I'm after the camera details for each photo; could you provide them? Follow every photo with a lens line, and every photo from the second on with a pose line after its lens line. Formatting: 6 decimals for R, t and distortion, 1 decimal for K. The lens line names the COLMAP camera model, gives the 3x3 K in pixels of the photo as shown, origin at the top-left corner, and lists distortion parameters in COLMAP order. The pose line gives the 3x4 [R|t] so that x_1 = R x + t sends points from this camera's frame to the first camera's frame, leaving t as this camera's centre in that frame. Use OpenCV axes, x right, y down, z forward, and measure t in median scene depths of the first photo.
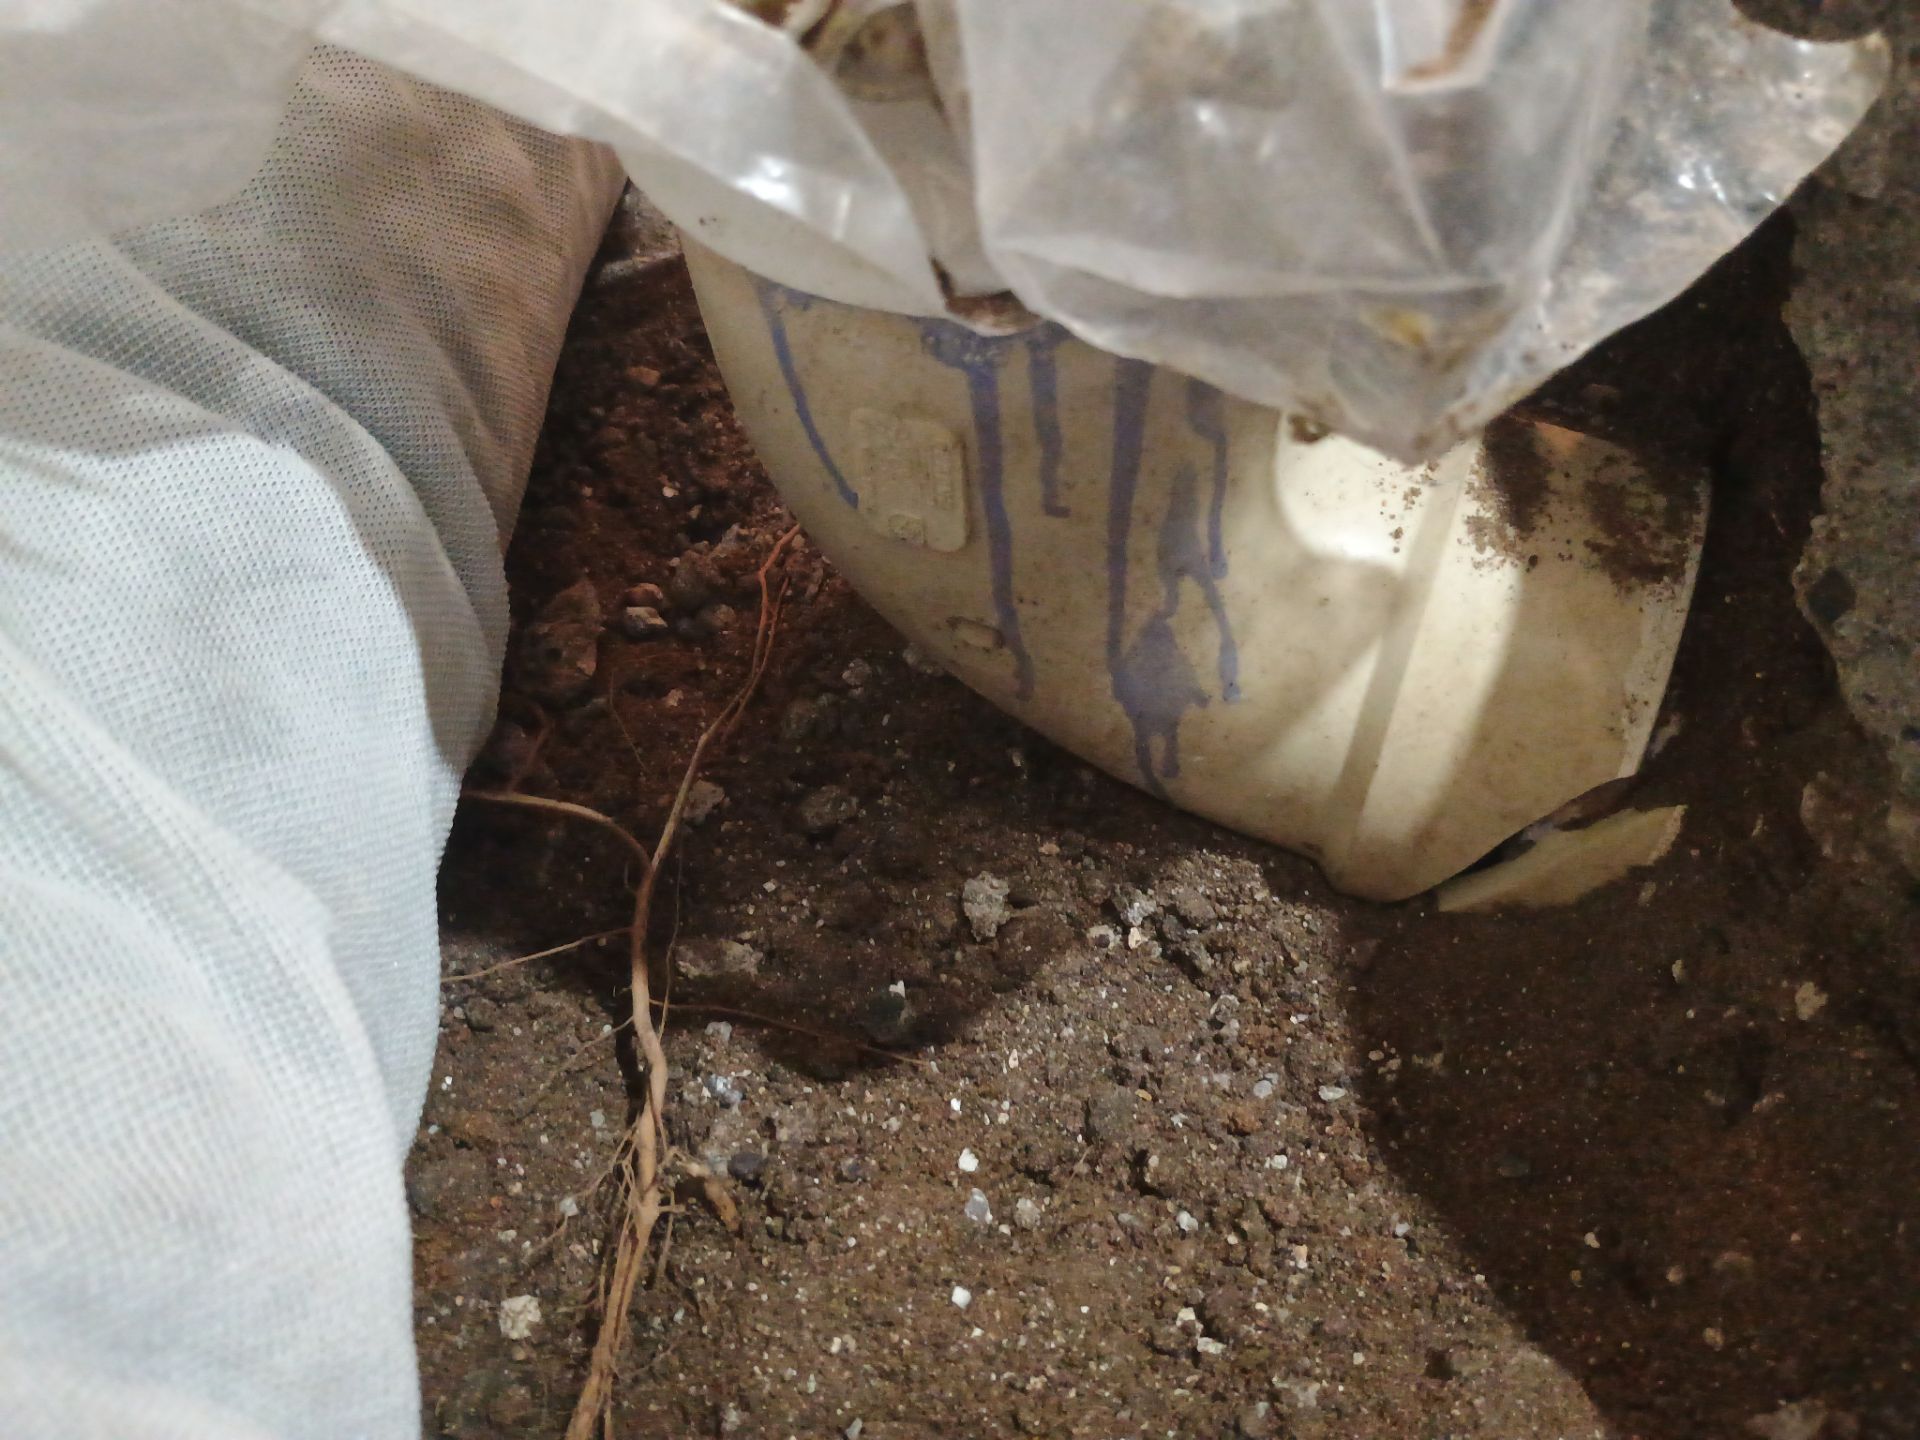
lens RADIAL K [[1651.0, 0, 953.8], [0, 1651.0, 716.7], [0, 0, 1]] dist [0.060666, -0.078890]
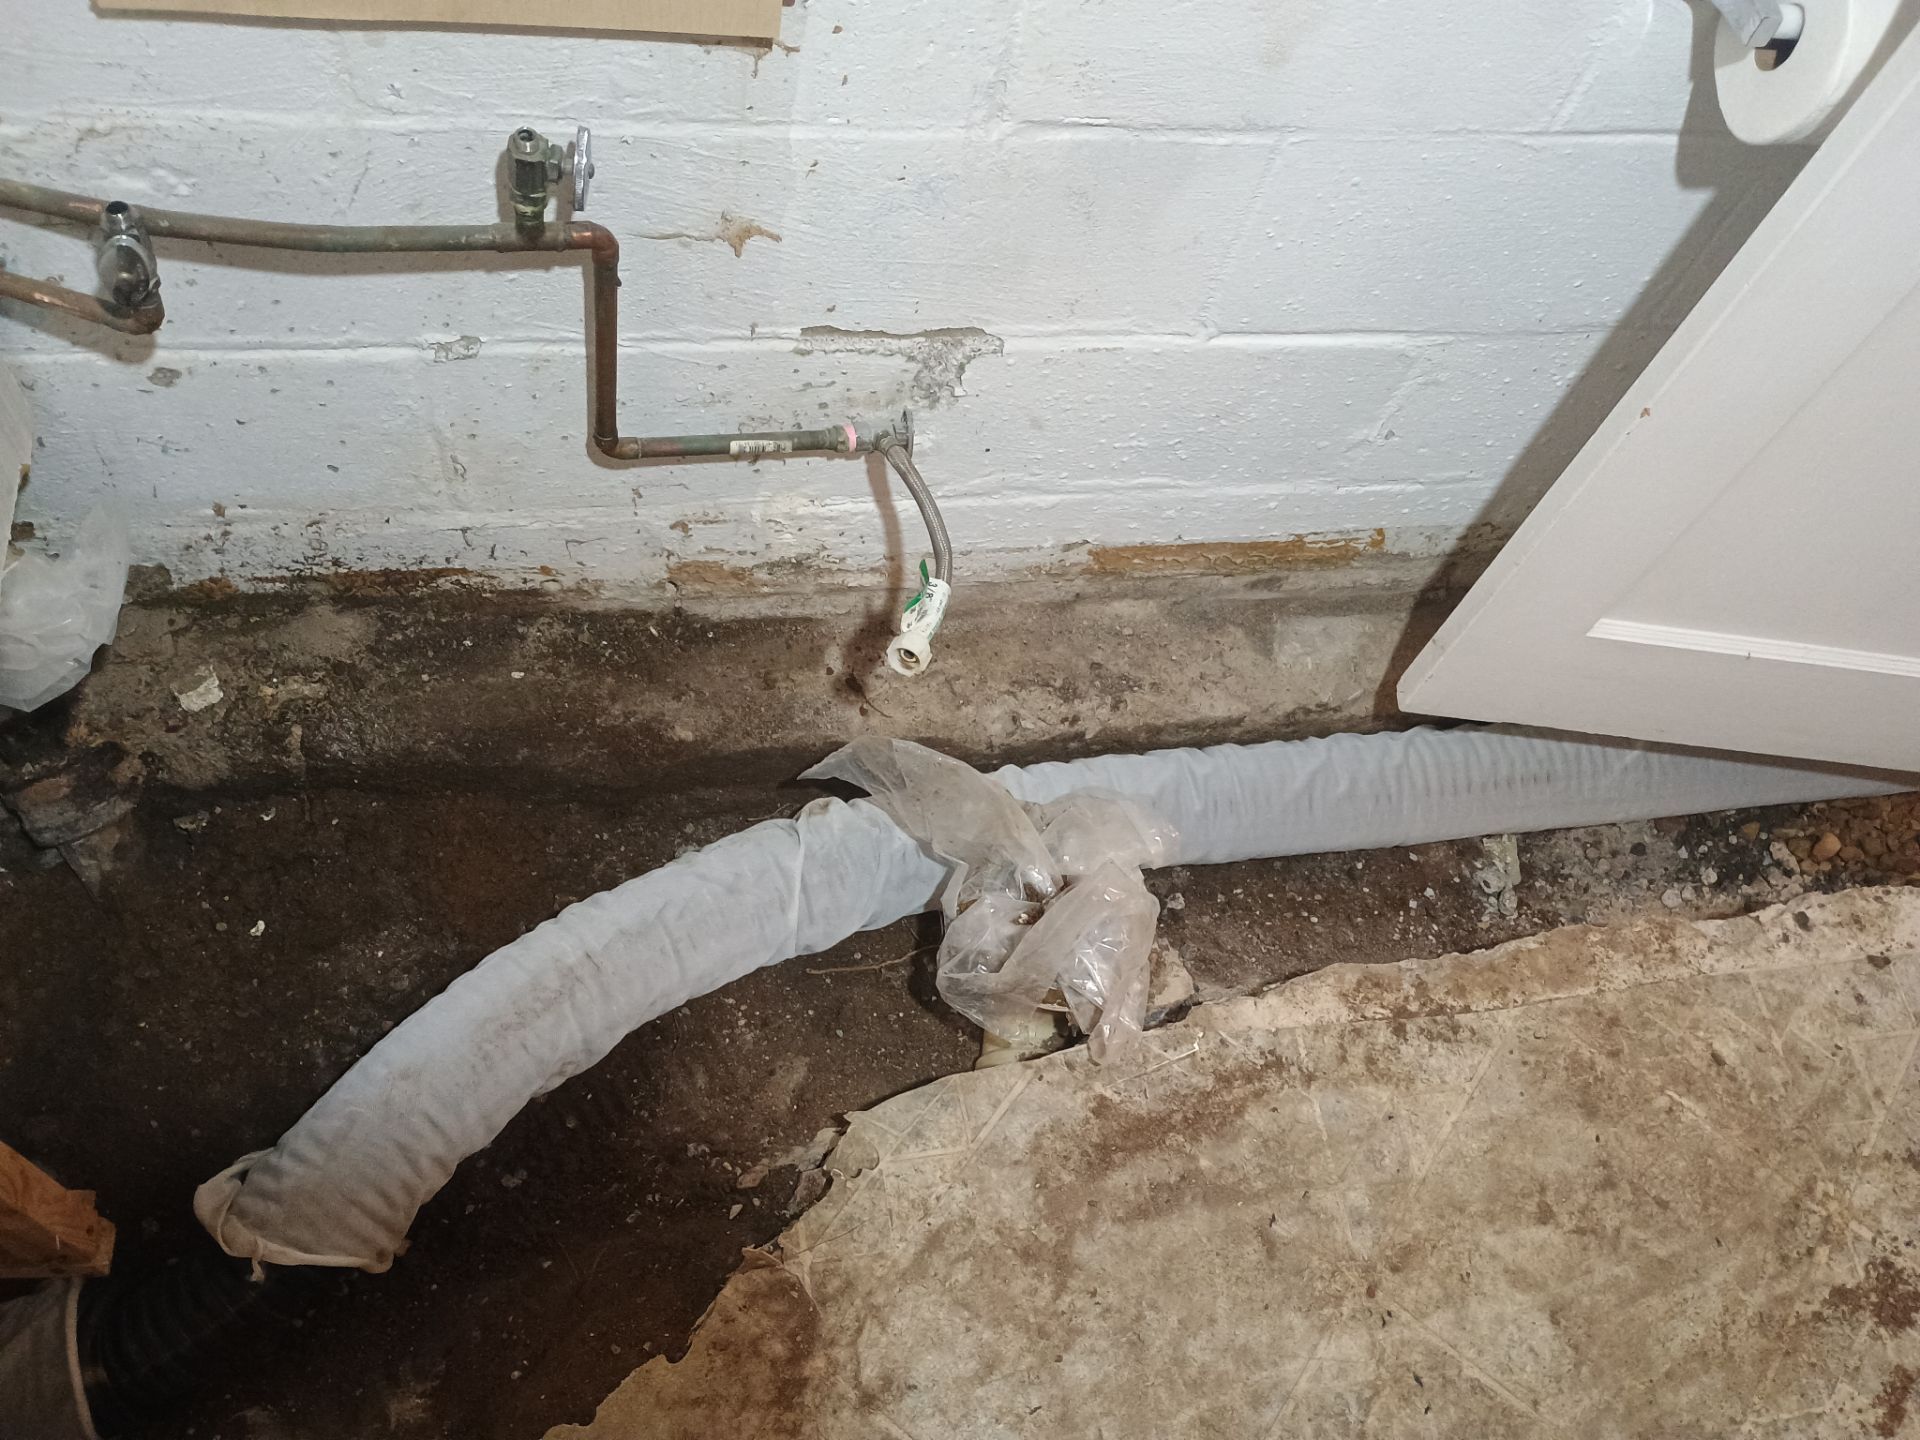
lens RADIAL K [[1651.0, 0, 993.4], [0, 1651.0, 753.0], [0, 0, 1]] dist [0.060666, -0.078890]
pose [[0.307834, 0.851826, -0.423829, 1.770255], [-0.834897, 0.455470, 0.309020, -2.194040], [0.456273, 0.258727, 0.851396, -4.001760]]
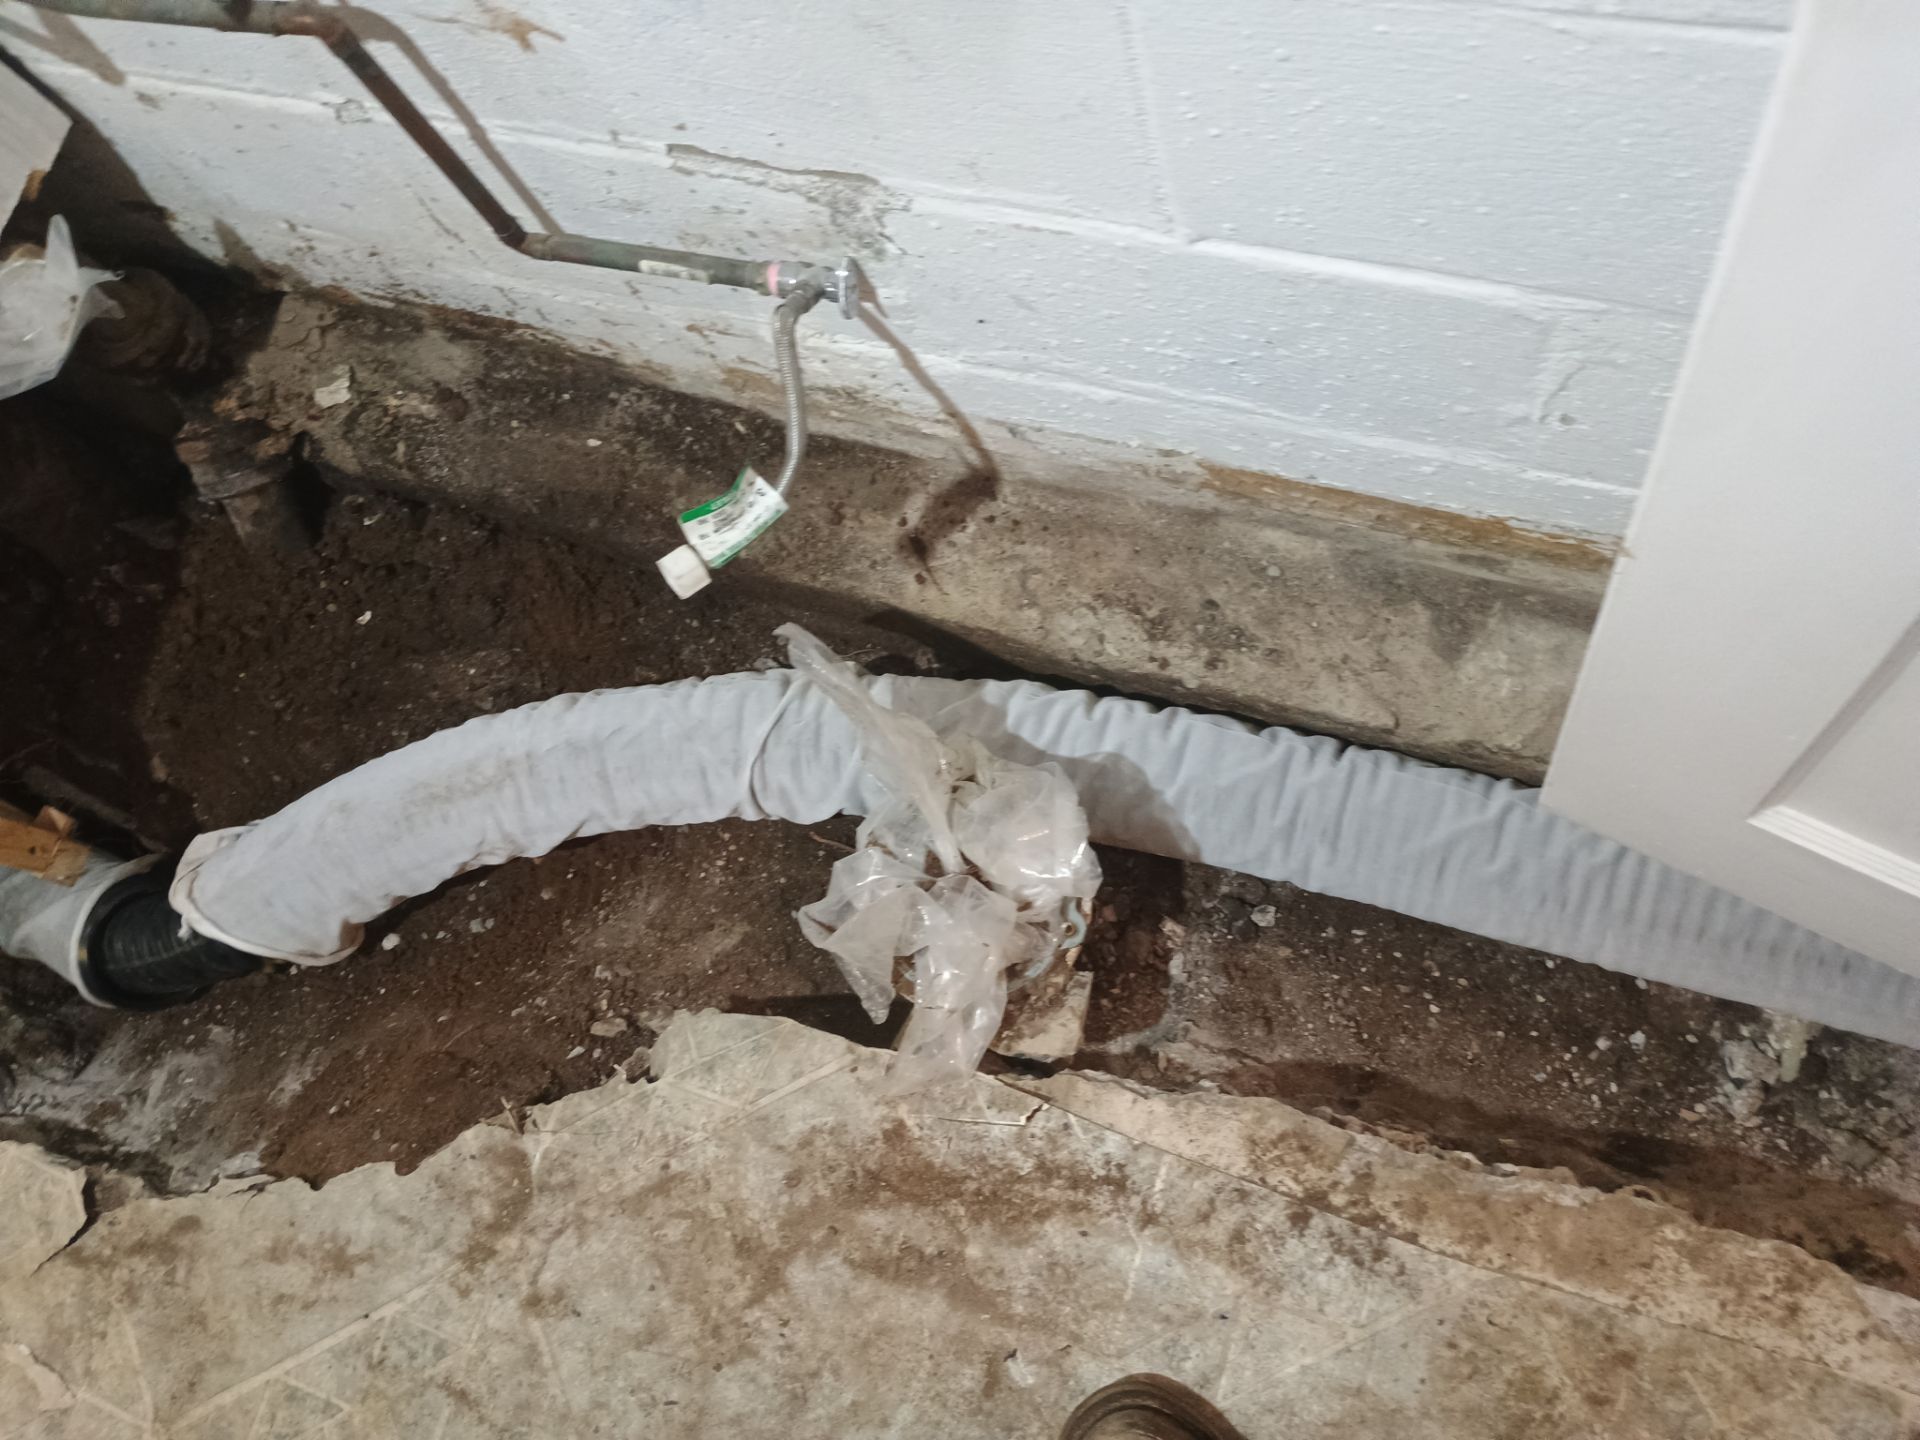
lens RADIAL K [[1651.0, 0, 946.8], [0, 1651.0, 729.8], [0, 0, 1]] dist [0.060666, -0.078890]
pose [[-0.185563, 0.945200, -0.268632, 0.792763], [-0.592897, 0.110309, 0.797688, -4.005701], [0.783607, 0.307292, 0.539937, -1.796470]]
